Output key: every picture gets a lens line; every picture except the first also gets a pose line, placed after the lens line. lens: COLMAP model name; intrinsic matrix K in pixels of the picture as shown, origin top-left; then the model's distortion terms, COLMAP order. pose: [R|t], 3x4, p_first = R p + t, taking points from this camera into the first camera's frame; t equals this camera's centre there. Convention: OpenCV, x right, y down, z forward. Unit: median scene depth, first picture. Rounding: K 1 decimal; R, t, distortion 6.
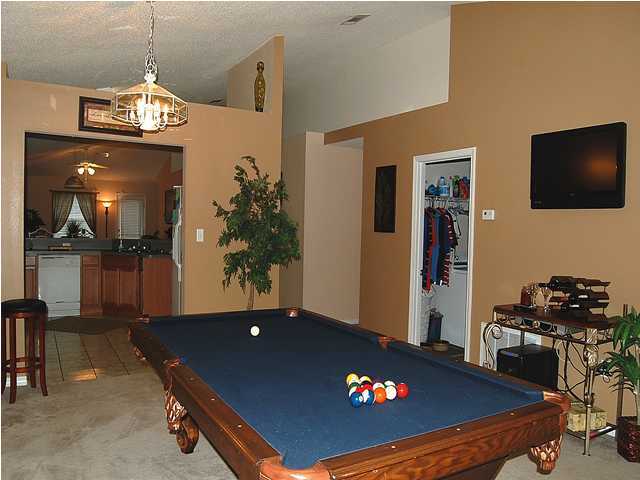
lens RADIAL K [[546.9, 0, 320.0], [0, 546.9, 240.0], [0, 0, 1]] dist [-0.000153, -0.003935]
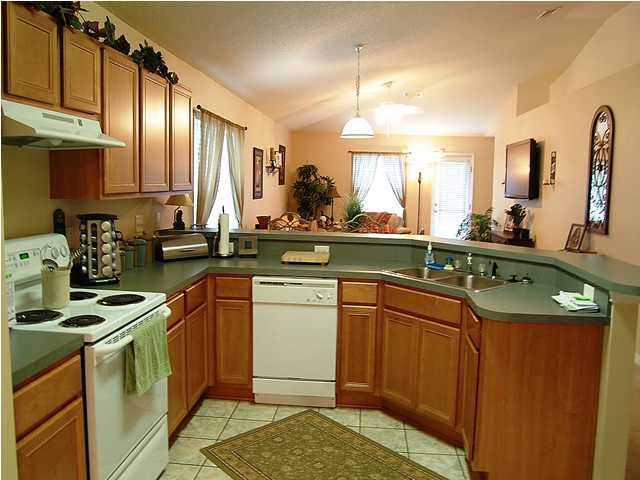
lens RADIAL K [[546.9, 0, 320.0], [0, 546.9, 240.0], [0, 0, 1]] dist [-0.000153, -0.003935]
pose [[0.843344, 0.051679, -0.534883, -0.110615], [-0.018914, 0.997603, 0.066565, -0.016359], [0.537040, -0.046021, 0.842300, 0.317301]]
